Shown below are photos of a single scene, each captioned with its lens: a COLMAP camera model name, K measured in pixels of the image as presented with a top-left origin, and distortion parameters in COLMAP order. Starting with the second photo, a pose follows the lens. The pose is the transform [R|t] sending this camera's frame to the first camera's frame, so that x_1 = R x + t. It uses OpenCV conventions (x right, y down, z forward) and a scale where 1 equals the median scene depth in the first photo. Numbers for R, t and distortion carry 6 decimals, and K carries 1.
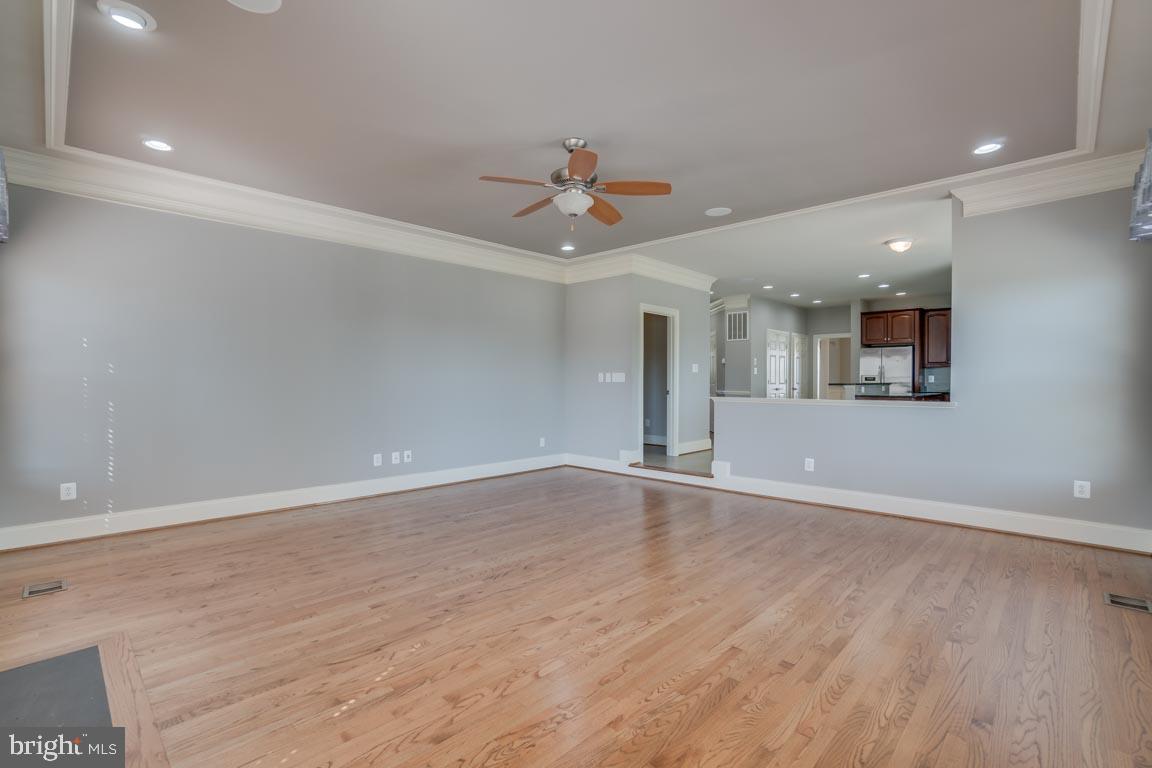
lens RADIAL K [[513.6, 0, 579.0], [0, 513.6, 384.0], [0, 0, 1]] dist [-0.047677, 0.015941]
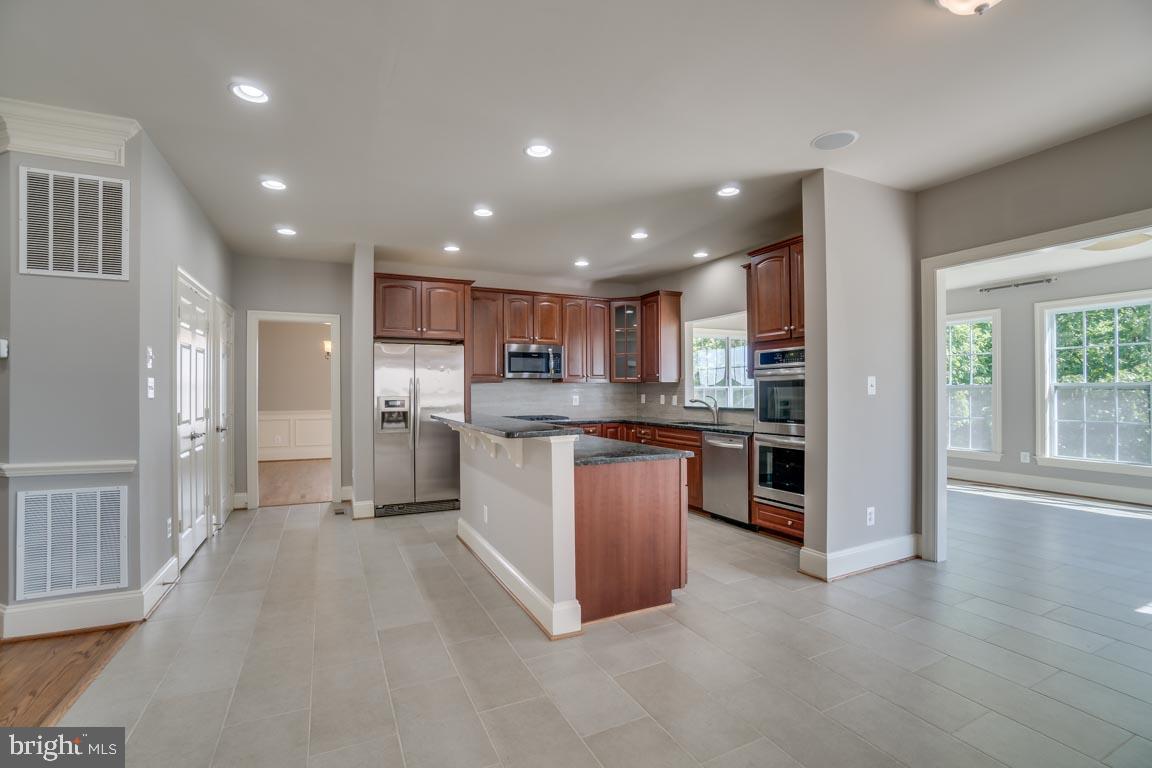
lens RADIAL K [[513.6, 0, 572.5], [0, 513.6, 383.0], [0, 0, 1]] dist [-0.047677, 0.015941]
pose [[0.338602, 0.010092, 0.940876, 0.150067], [0.013679, 0.999784, -0.015646, -0.020359], [-0.940830, 0.018168, 0.338391, 0.660738]]
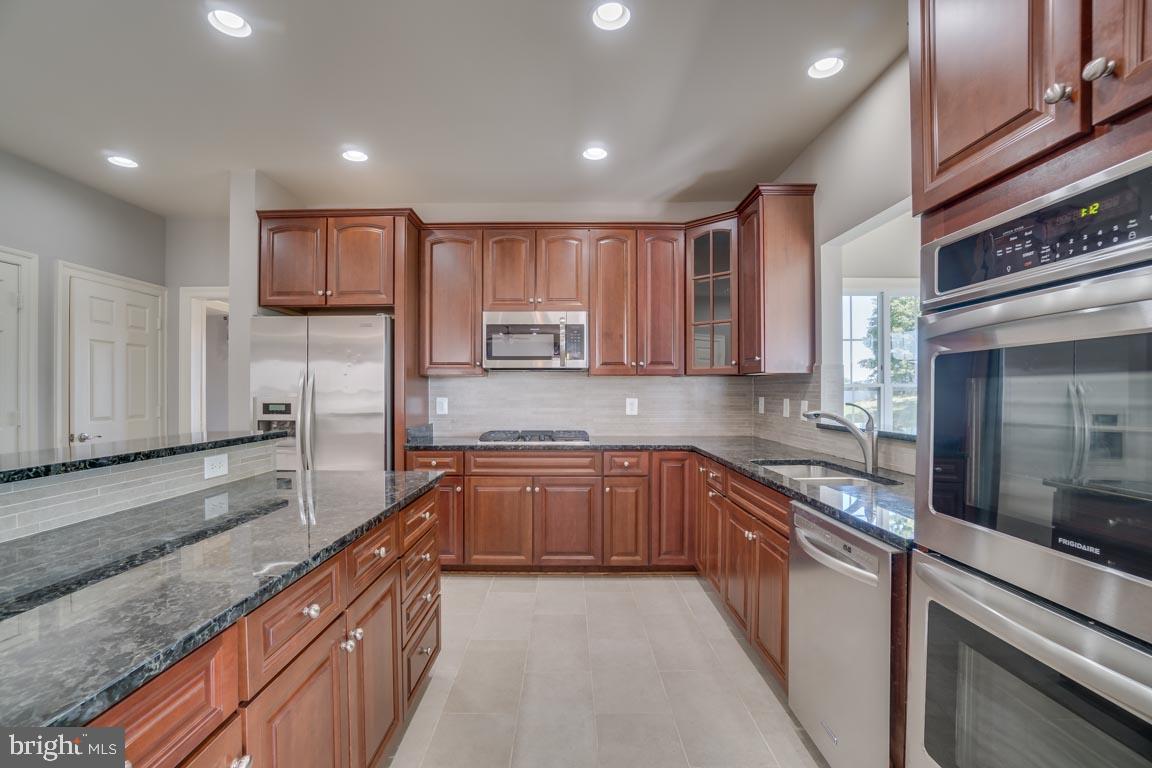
lens RADIAL K [[513.6, 0, 572.1], [0, 513.6, 394.7], [0, 0, 1]] dist [-0.047677, 0.015941]
pose [[0.712412, -0.007799, 0.701718, 0.484557], [0.008061, 0.999963, 0.002929, -0.018600], [-0.701715, 0.003570, 0.712448, 0.634240]]
